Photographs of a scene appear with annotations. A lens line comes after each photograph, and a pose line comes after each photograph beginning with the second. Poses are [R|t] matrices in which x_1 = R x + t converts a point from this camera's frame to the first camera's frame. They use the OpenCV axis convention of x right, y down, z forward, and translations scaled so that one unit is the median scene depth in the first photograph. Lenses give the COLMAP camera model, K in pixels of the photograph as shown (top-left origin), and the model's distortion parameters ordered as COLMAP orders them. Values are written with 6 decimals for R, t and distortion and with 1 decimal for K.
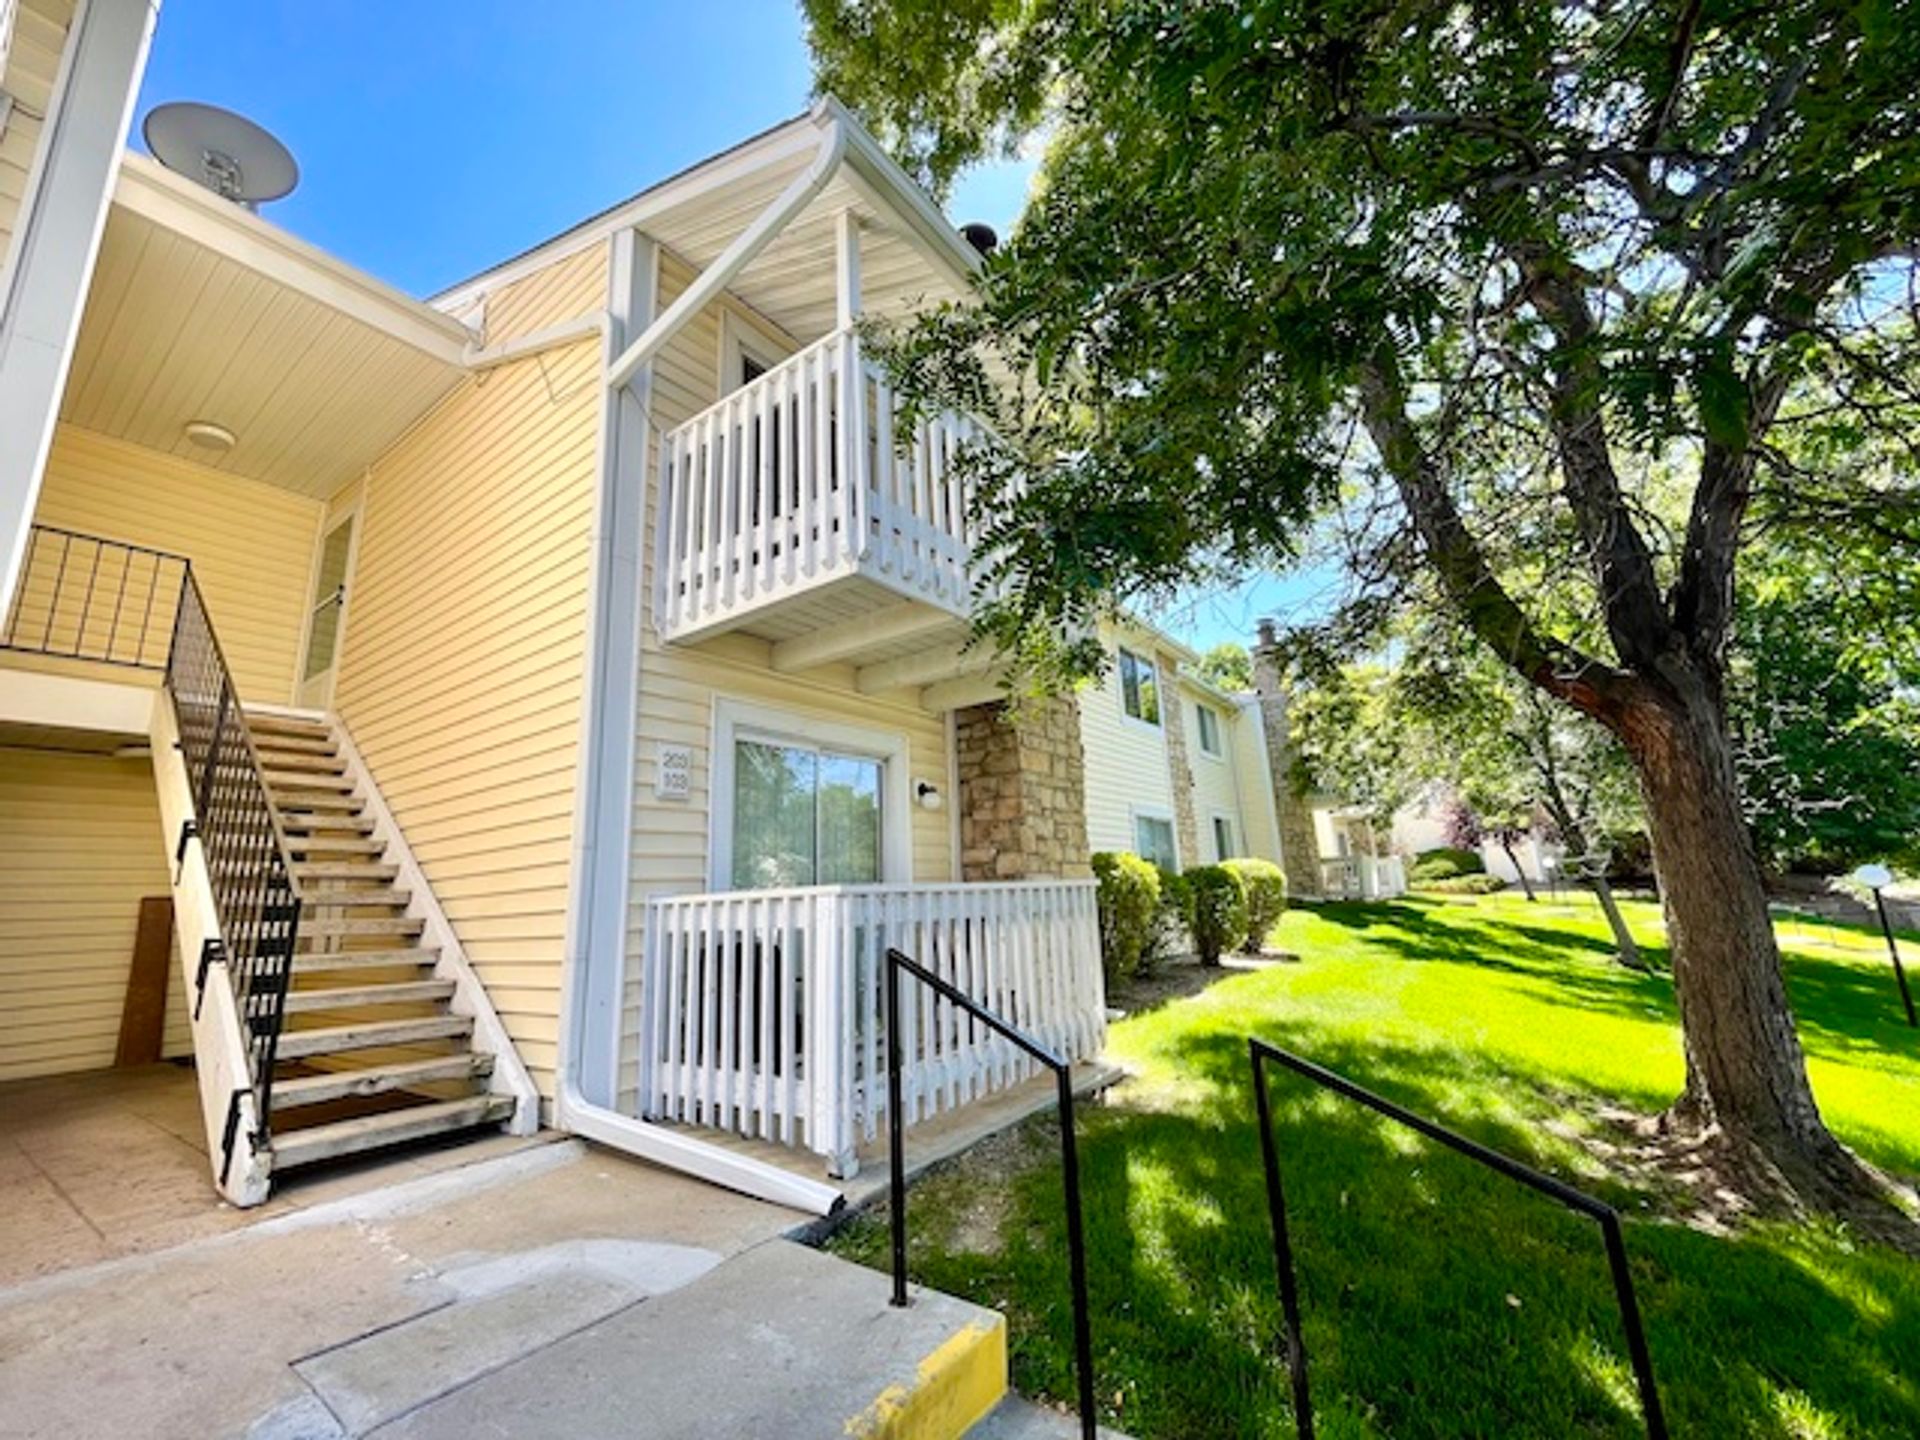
lens RADIAL K [[783.3, 0, 960.8], [0, 783.3, 719.6], [0, 0, 1]] dist [-0.001965, -0.000254]
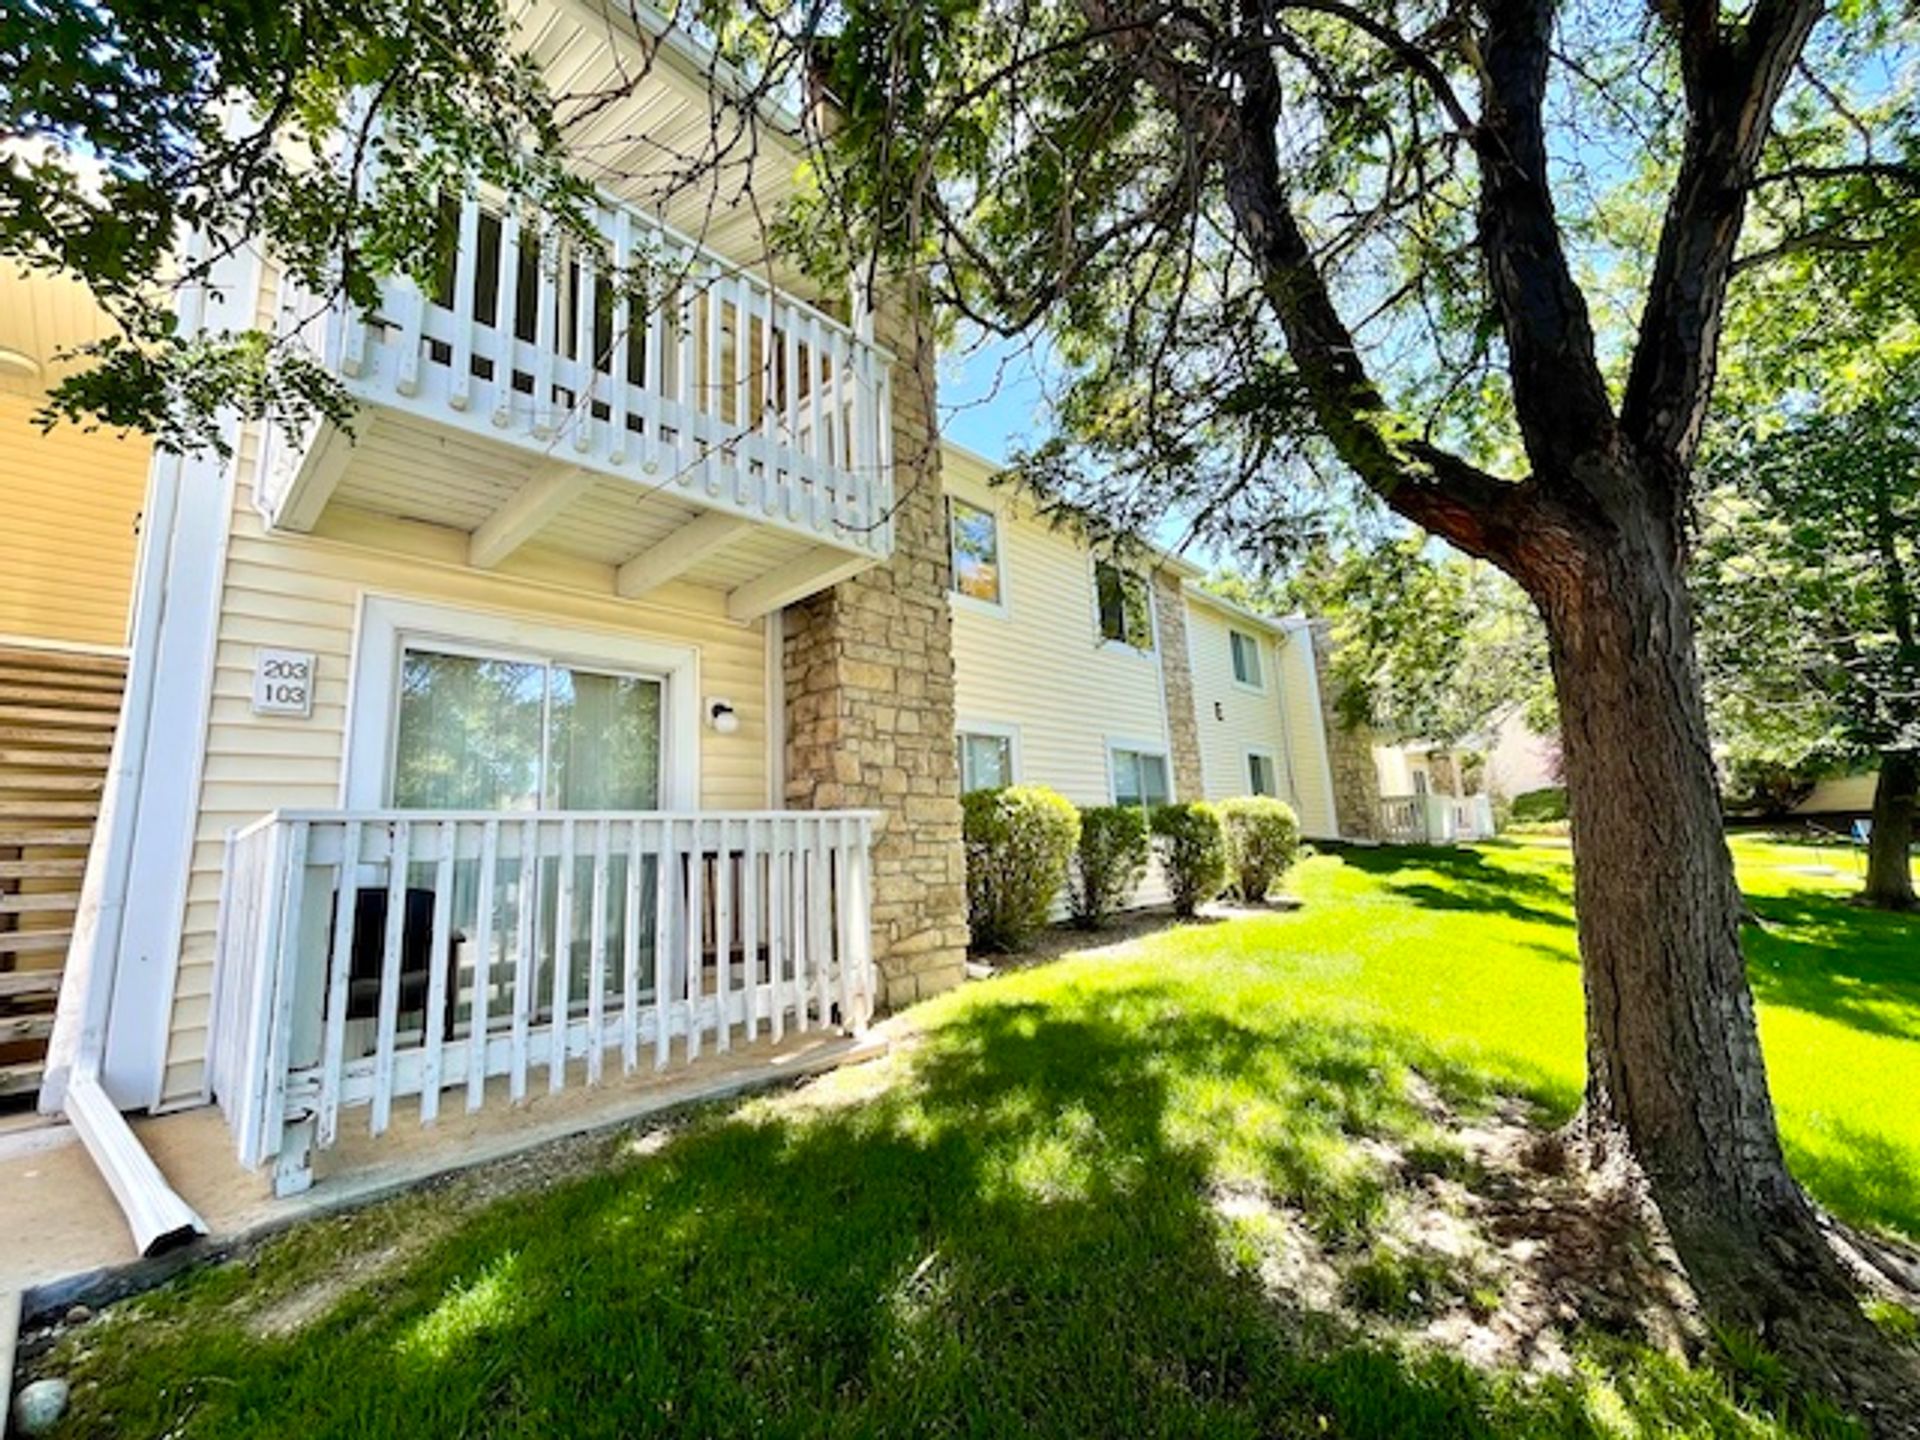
lens RADIAL K [[783.3, 0, 960.5], [0, 783.3, 719.6], [0, 0, 1]] dist [-0.001965, -0.000254]
pose [[0.992179, -0.026470, -0.121983, 0.186407], [0.034026, 0.997601, 0.060284, 0.033745], [0.120095, -0.063964, 0.990700, 0.113050]]
